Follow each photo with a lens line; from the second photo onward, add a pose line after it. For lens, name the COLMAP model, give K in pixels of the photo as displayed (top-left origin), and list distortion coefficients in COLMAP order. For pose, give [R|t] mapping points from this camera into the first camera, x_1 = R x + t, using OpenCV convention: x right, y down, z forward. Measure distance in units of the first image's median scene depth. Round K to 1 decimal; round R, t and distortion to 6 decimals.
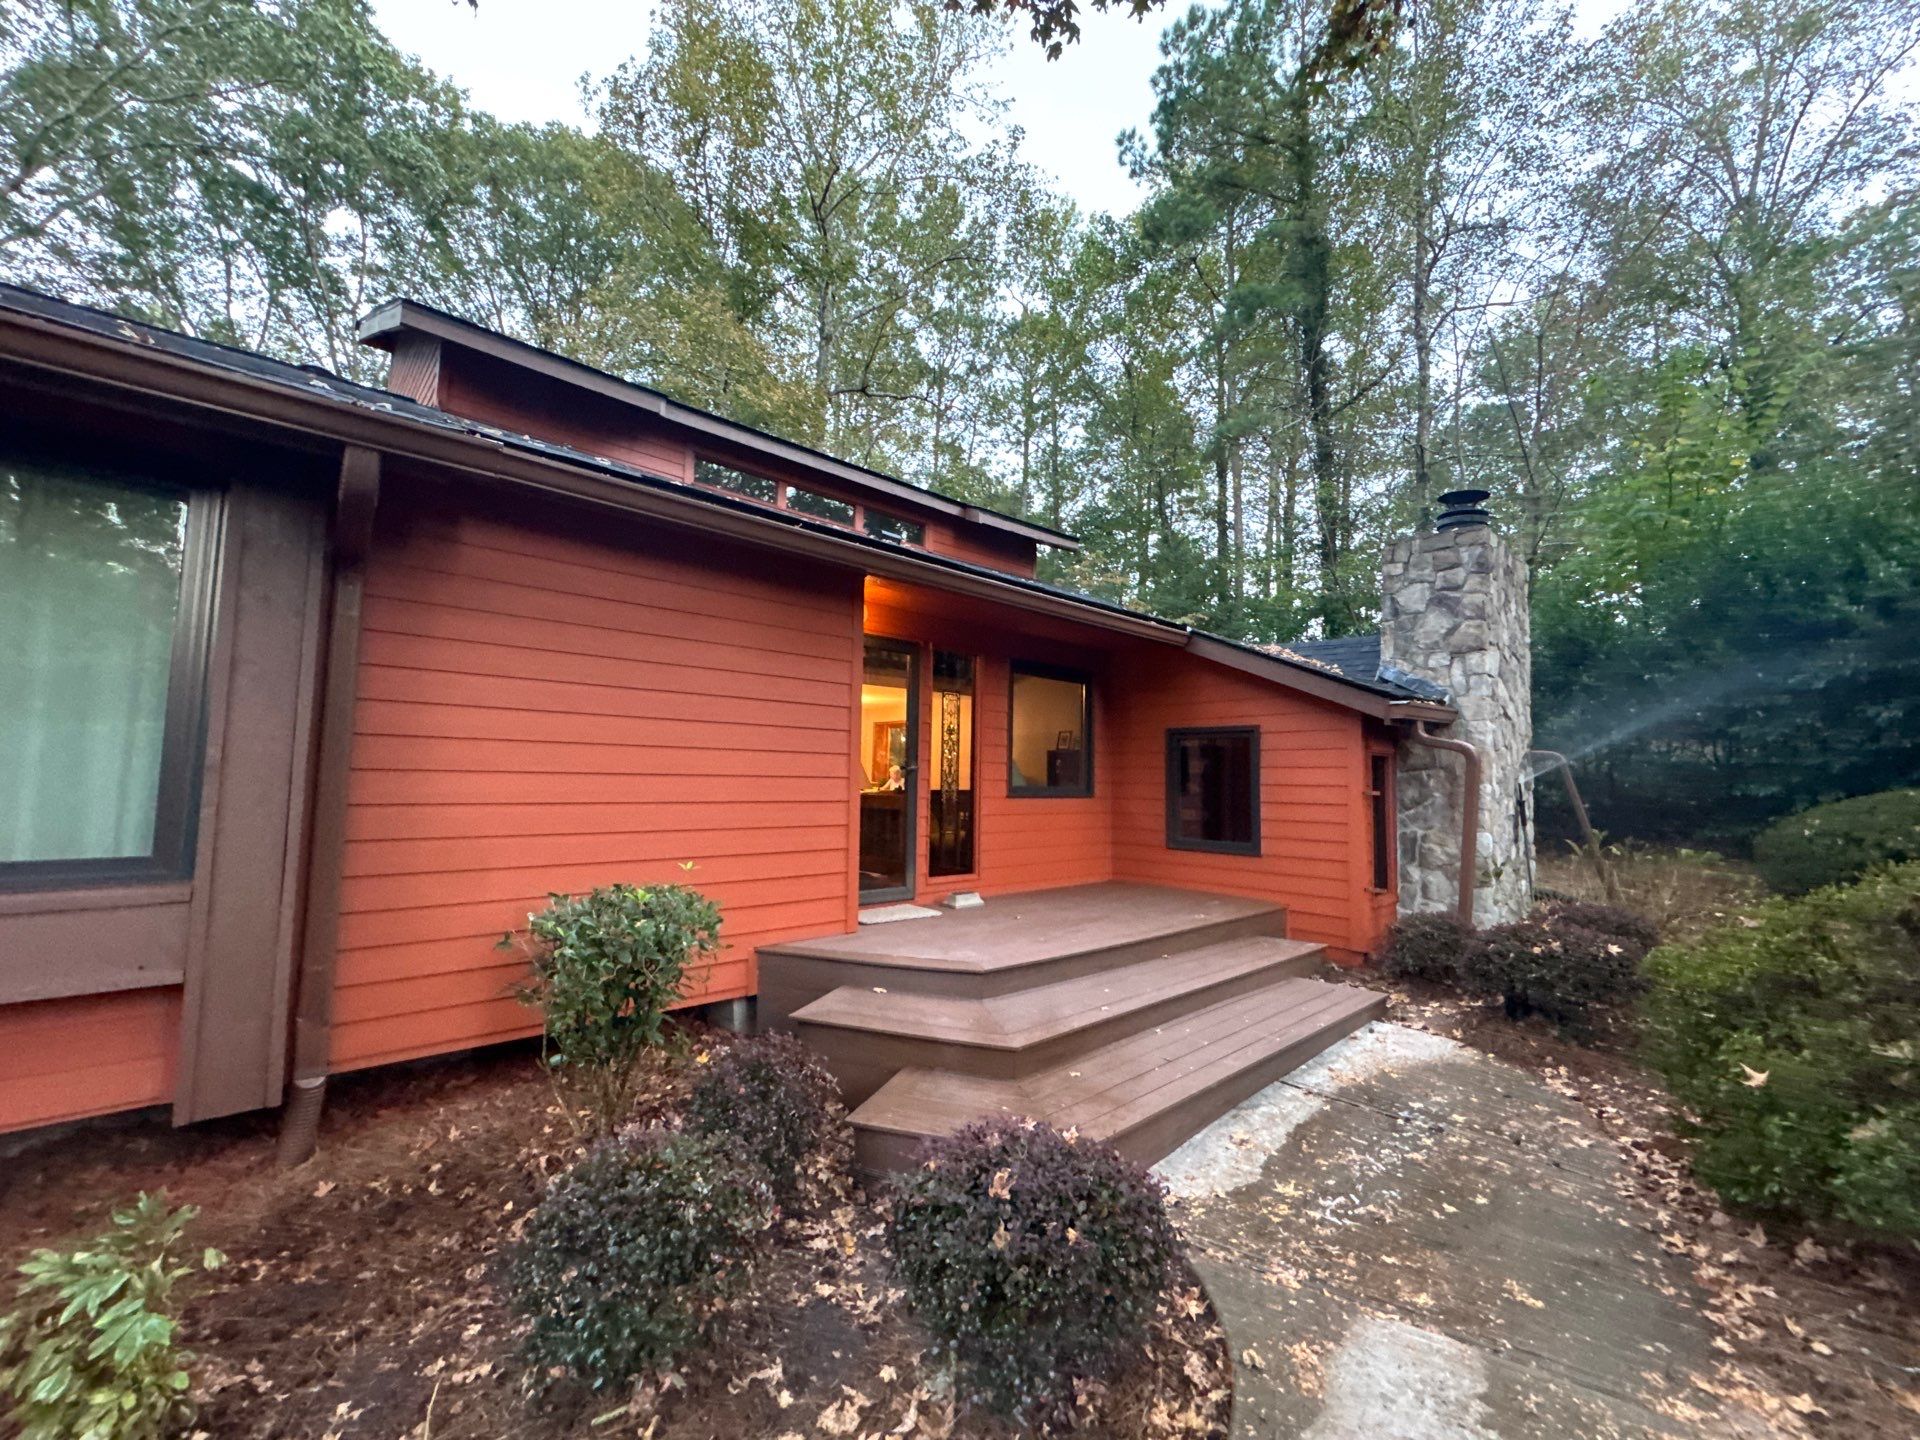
lens RADIAL K [[738.8, 0, 966.1], [0, 738.8, 723.5], [0, 0, 1]] dist [0.002009, 0.000056]
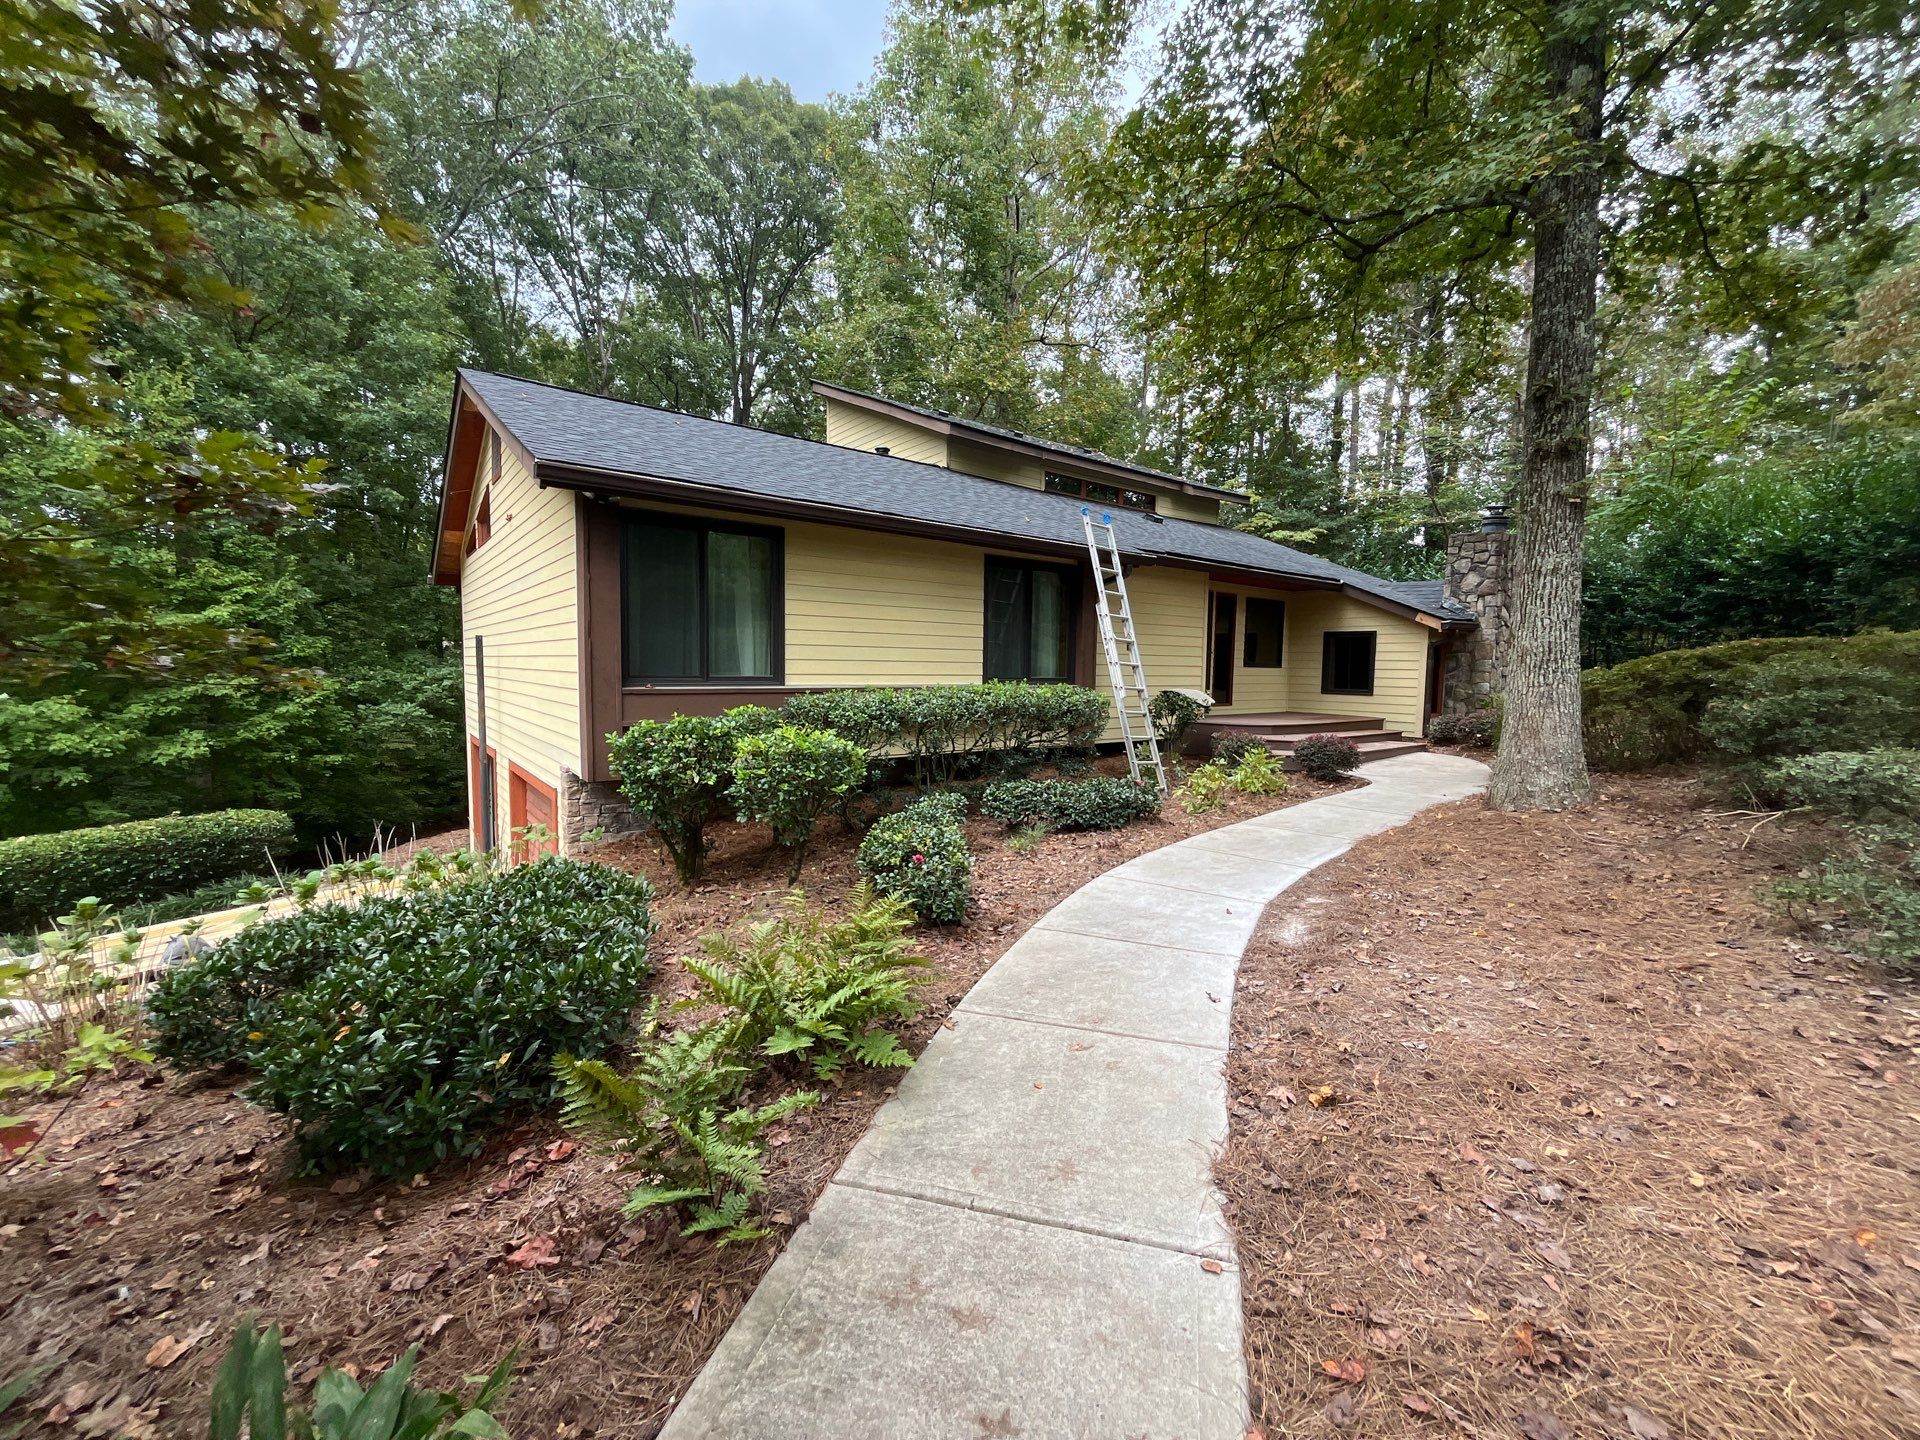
lens RADIAL K [[779.7, 0, 955.5], [0, 779.7, 716.0], [0, 0, 1]] dist [-0.002340, 0.000281]
pose [[0.995789, 0.005958, -0.091484, -0.500120], [0.006806, 0.990328, 0.138579, -0.063778], [0.091425, -0.138618, 0.986117, -1.118700]]
